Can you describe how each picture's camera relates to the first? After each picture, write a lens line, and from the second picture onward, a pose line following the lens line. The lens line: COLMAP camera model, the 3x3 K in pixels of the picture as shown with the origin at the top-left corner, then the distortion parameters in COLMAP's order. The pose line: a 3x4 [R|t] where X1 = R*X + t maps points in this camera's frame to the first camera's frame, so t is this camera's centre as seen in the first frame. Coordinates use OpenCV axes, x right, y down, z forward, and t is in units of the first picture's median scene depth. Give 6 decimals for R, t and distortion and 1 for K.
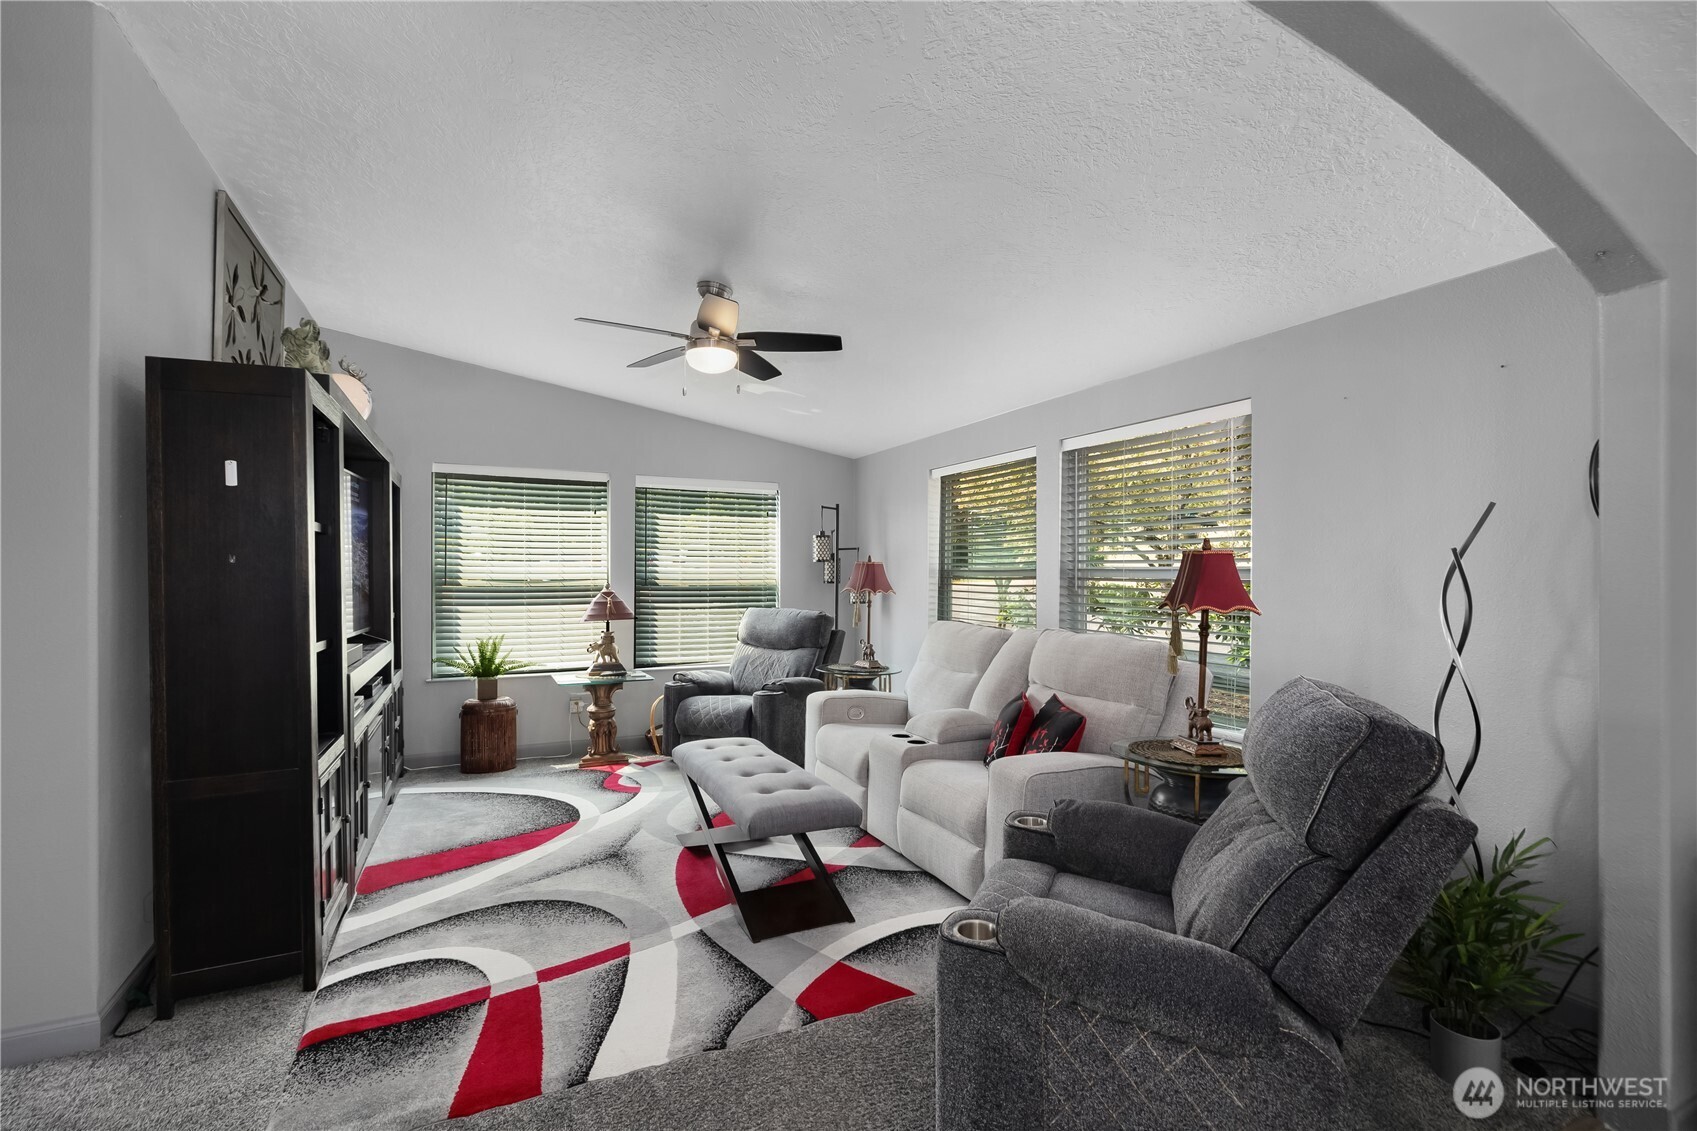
lens RADIAL K [[776.1, 0, 850.4], [0, 776.1, 570.6], [0, 0, 1]] dist [-0.007159, -0.000321]
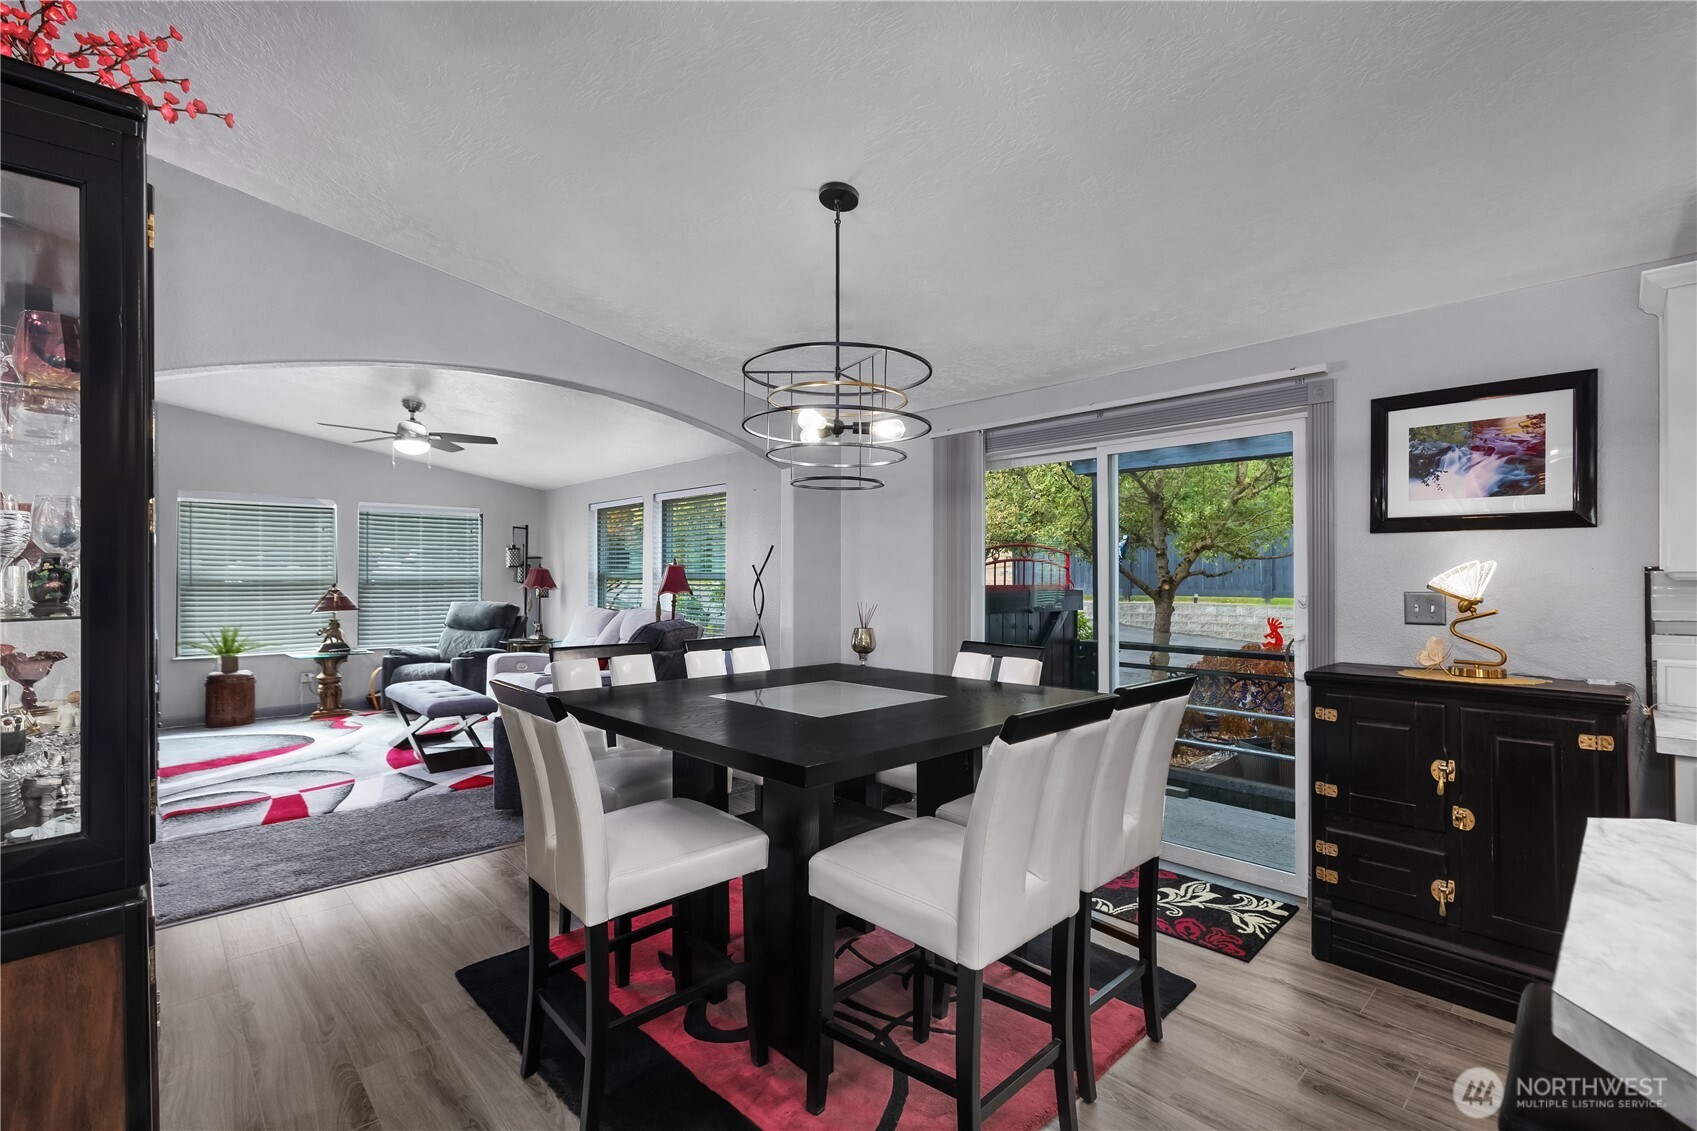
lens RADIAL K [[776.1, 0, 856.1], [0, 776.1, 570.0], [0, 0, 1]] dist [-0.007159, -0.000321]
pose [[0.954340, 0.000133, 0.298723, 0.151426], [0.001020, 0.999993, -0.003702, -0.000685], [-0.298722, 0.003837, 0.954333, -0.557077]]
